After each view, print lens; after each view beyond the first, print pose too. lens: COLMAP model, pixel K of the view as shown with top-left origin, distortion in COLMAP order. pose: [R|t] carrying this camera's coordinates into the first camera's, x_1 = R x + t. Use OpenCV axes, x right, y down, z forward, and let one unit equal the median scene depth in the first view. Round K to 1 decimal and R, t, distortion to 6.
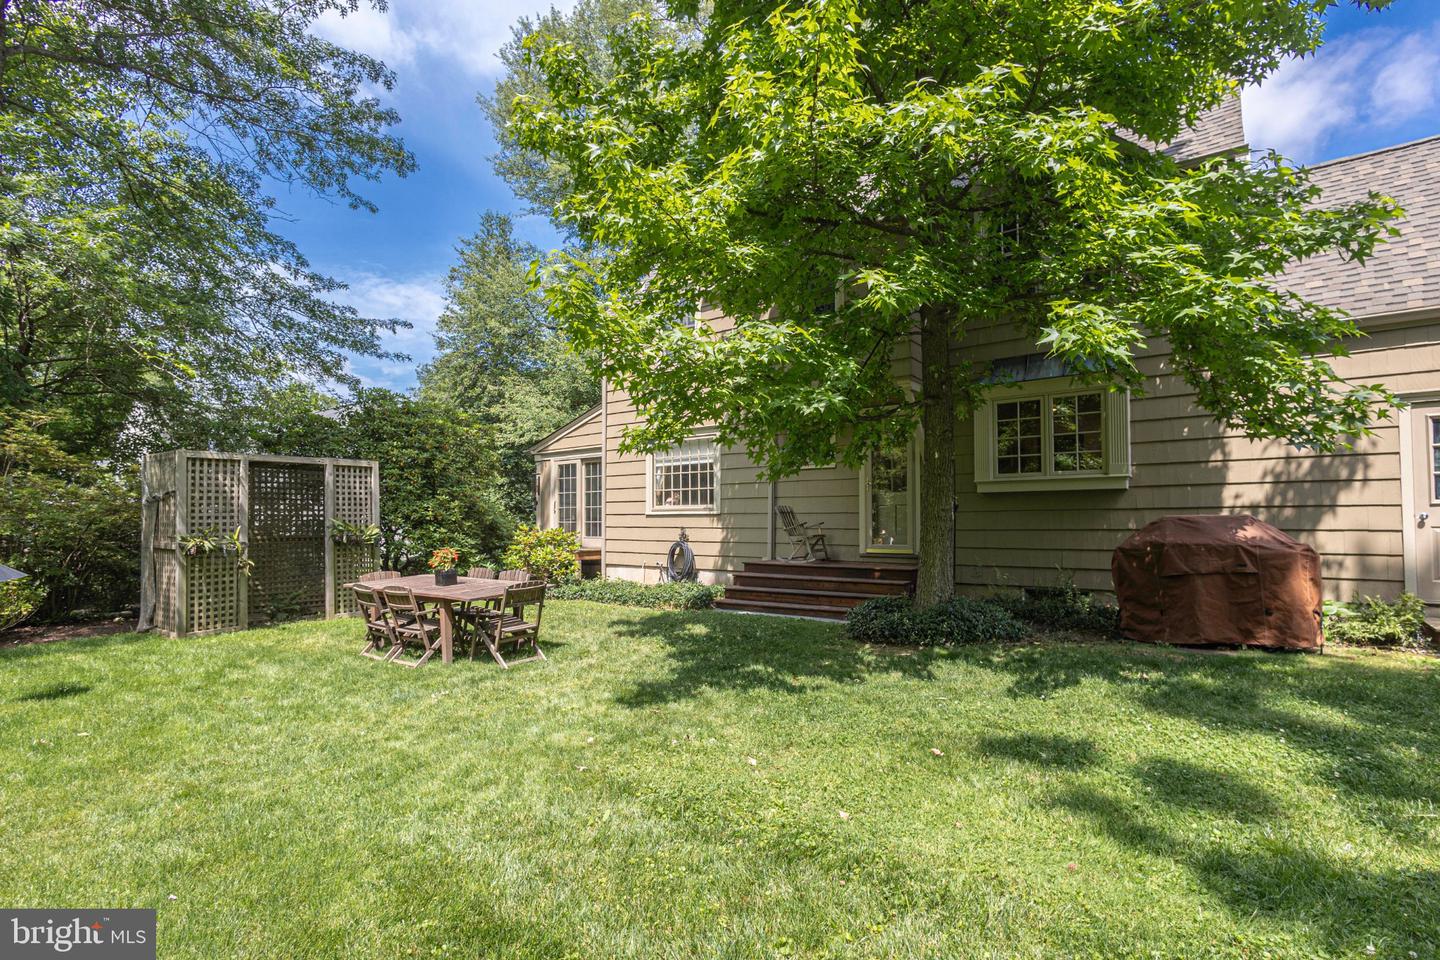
lens RADIAL K [[679.8, 0, 713.4], [0, 679.8, 506.9], [0, 0, 1]] dist [0.000771, -0.000304]
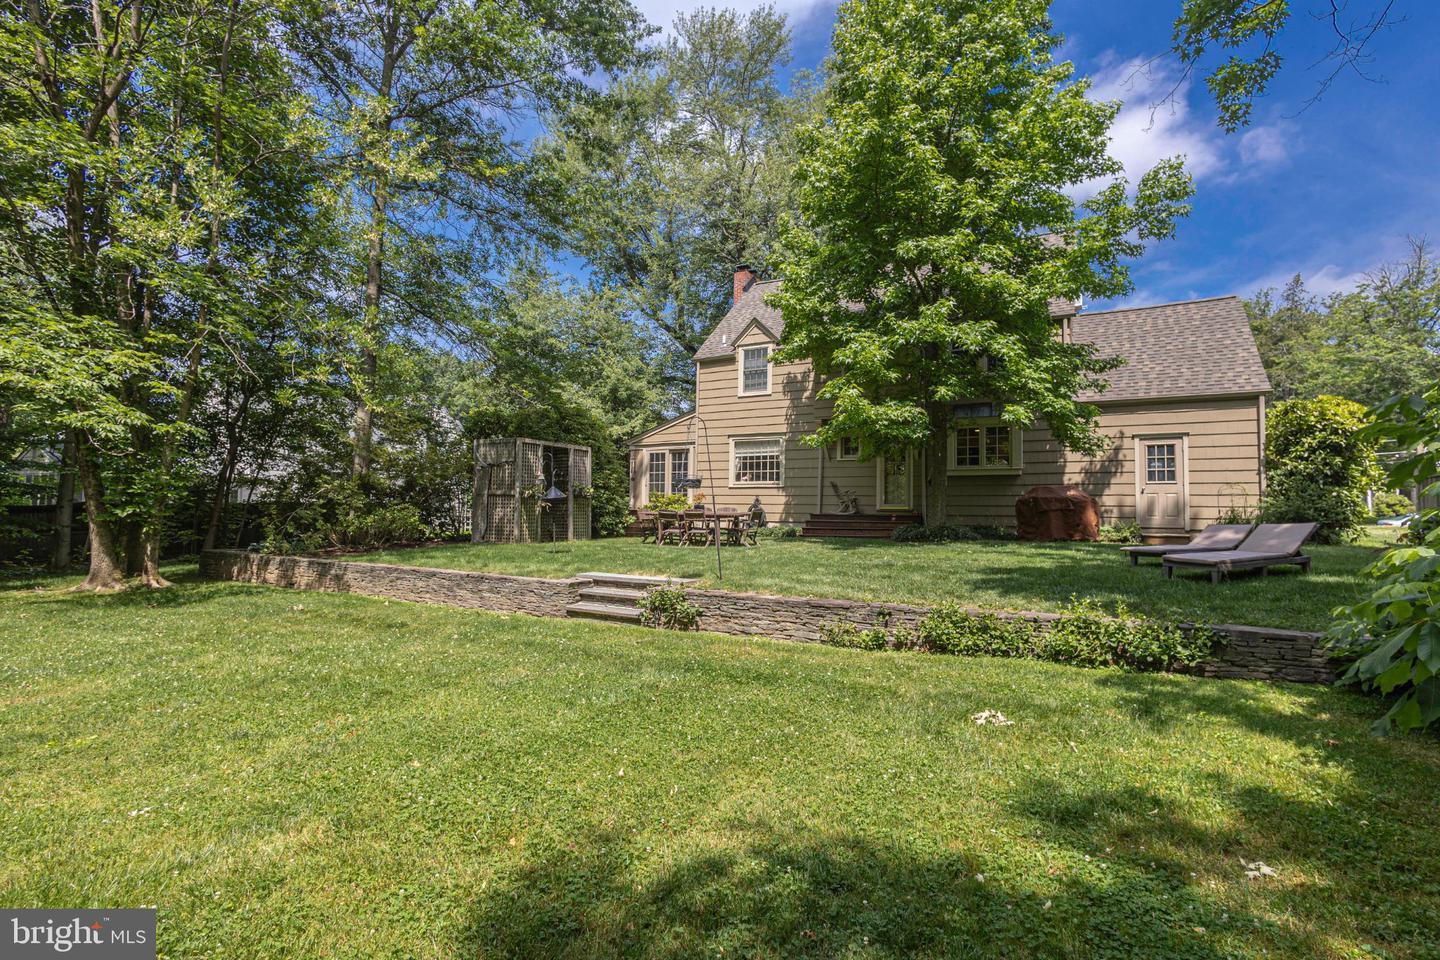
lens RADIAL K [[662.4, 0, 720.0], [0, 662.4, 480.0], [0, 0, 1]] dist [-0.000427, 0.000174]
pose [[0.989329, 0.027736, 0.143035, -0.367778], [-0.023275, 0.999192, -0.032765, 0.049305], [-0.143828, 0.029087, 0.989175, -0.540269]]
